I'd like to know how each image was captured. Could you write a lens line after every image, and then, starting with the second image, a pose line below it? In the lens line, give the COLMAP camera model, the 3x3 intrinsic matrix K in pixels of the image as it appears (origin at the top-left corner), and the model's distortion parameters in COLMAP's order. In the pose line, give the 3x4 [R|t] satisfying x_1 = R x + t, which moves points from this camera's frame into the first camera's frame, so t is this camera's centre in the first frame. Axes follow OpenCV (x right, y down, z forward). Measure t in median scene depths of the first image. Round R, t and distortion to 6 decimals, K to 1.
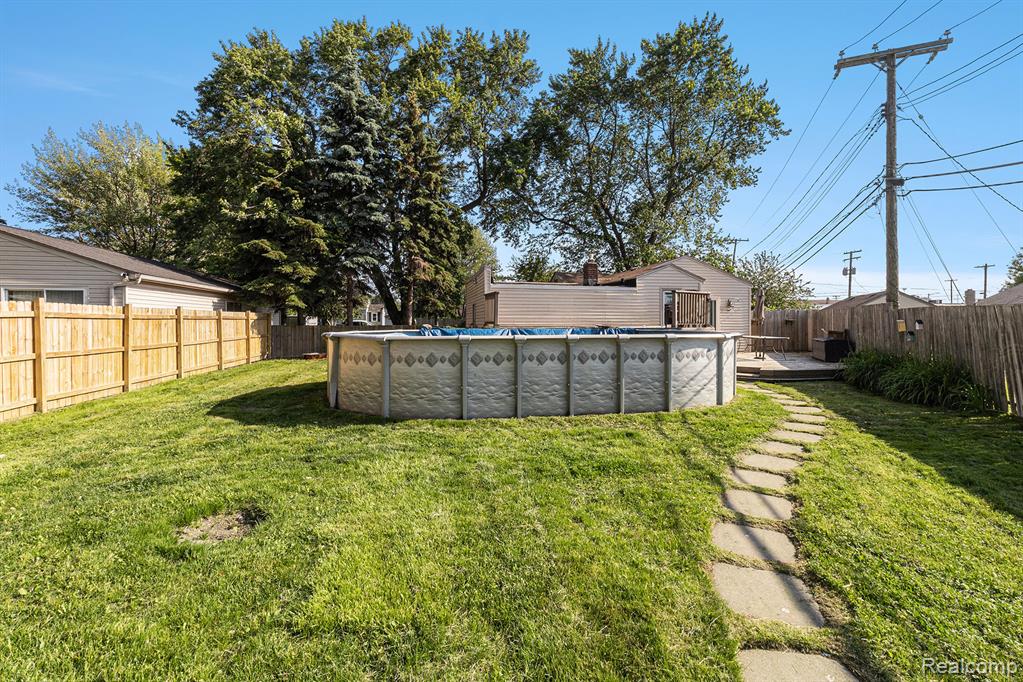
lens RADIAL K [[485.2, 0, 506.0], [0, 485.2, 329.1], [0, 0, 1]] dist [0.001735, 0.001892]
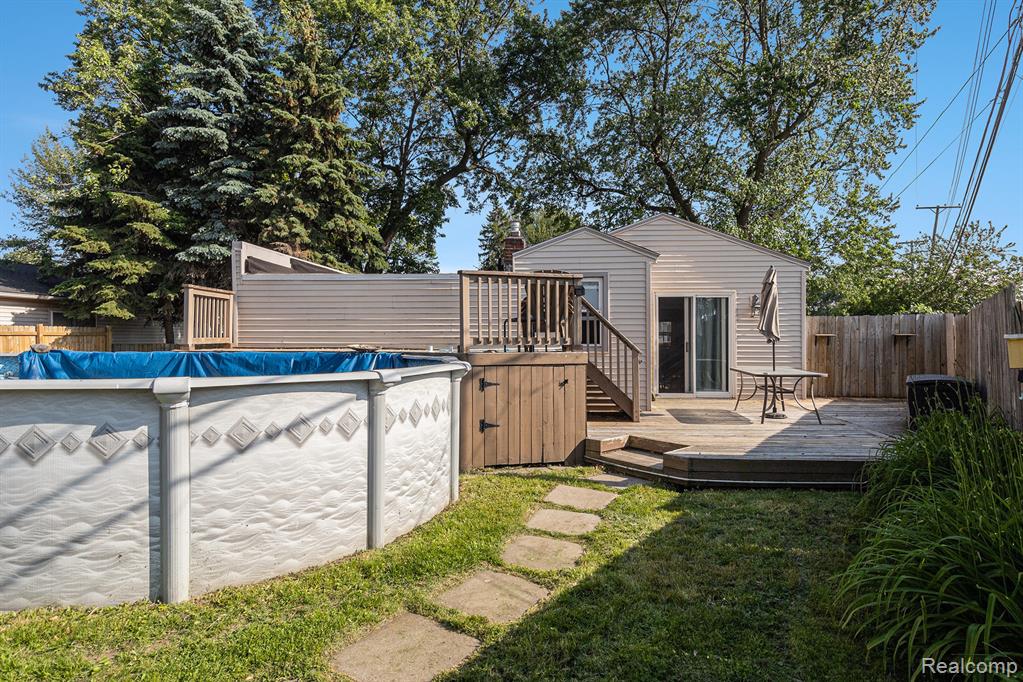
lens RADIAL K [[581.2, 0, 521.0], [0, 581.2, 342.4], [0, 0, 1]] dist [-0.001276, 0.000704]
pose [[0.967310, 0.000736, -0.253594, 0.362431], [-0.002604, 0.999972, -0.007029, -0.005374], [0.253582, 0.007460, 0.967285, 0.325252]]
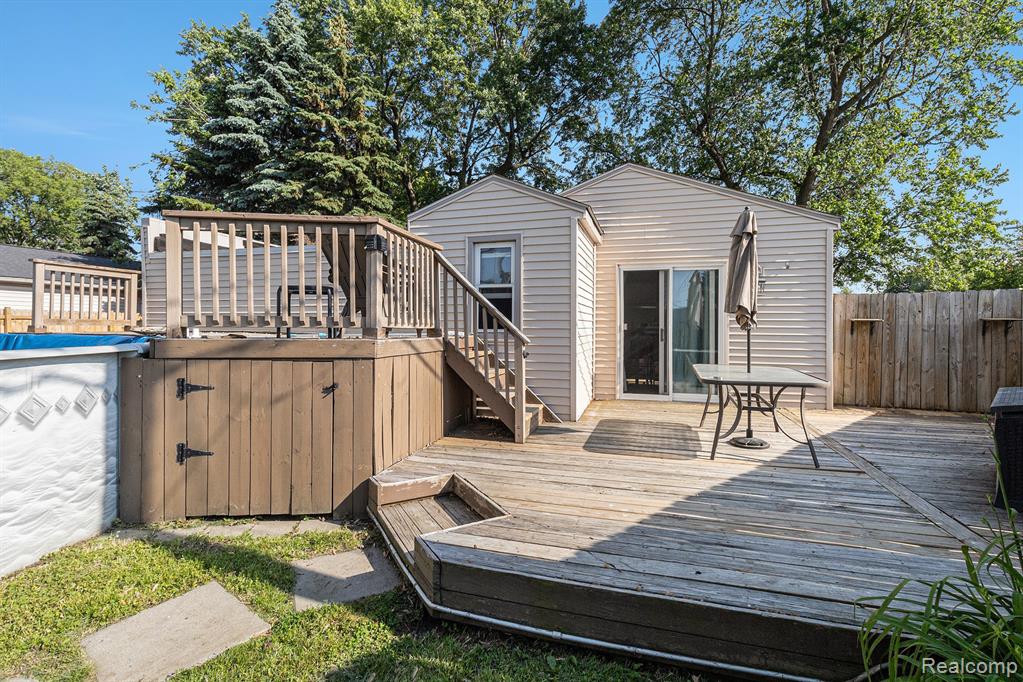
lens RADIAL K [[485.2, 0, 506.0], [0, 485.2, 329.1], [0, 0, 1]] dist [0.001735, 0.001892]
pose [[0.885799, 0.005180, -0.464041, 0.438266], [-0.011370, 0.999880, -0.010542, -0.004521], [0.463931, 0.014614, 0.885751, 0.527910]]
